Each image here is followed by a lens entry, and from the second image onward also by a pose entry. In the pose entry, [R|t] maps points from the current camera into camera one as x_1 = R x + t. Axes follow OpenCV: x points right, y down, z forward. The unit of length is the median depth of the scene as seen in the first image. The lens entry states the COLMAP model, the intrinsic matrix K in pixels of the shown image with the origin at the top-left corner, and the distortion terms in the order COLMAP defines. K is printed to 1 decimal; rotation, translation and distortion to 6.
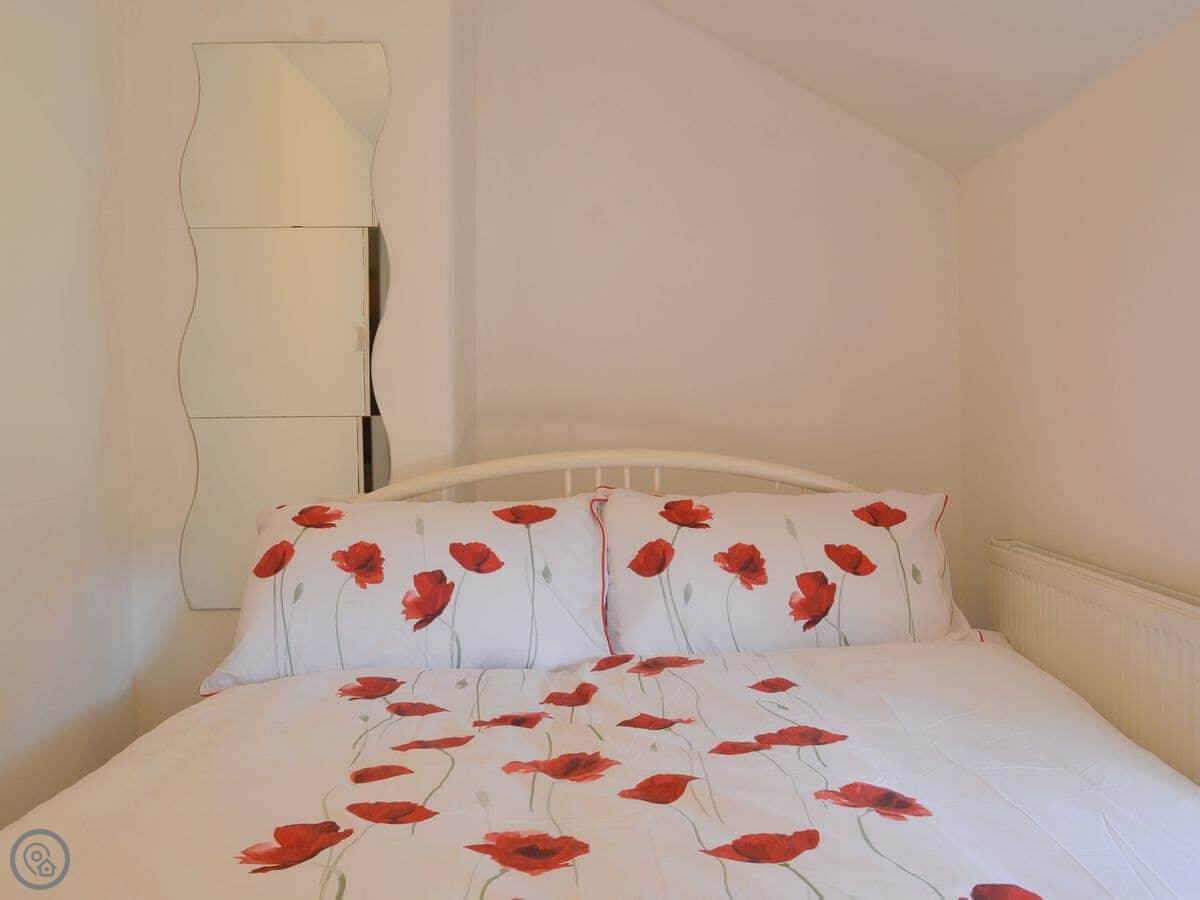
lens RADIAL K [[1606.5, 0, 600.0], [0, 1606.5, 450.0], [0, 0, 1]] dist [0.008882, 0.025827]
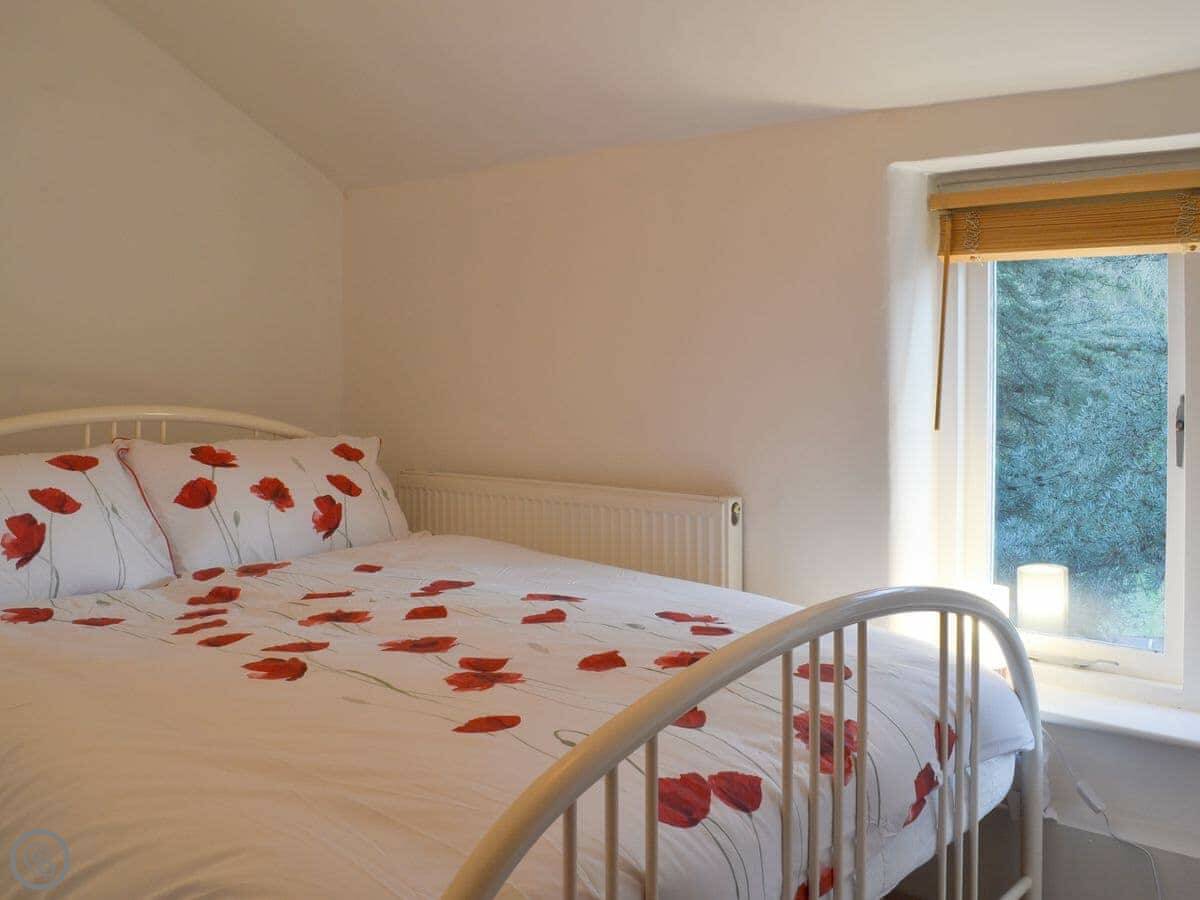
lens RADIAL K [[1606.5, 0, 600.0], [0, 1606.5, 450.0], [0, 0, 1]] dist [0.008882, 0.025827]
pose [[0.648007, -0.030955, 0.761005, -0.715353], [0.007562, 0.999386, 0.034212, -0.006159], [-0.761597, -0.016415, 0.647843, -0.041878]]
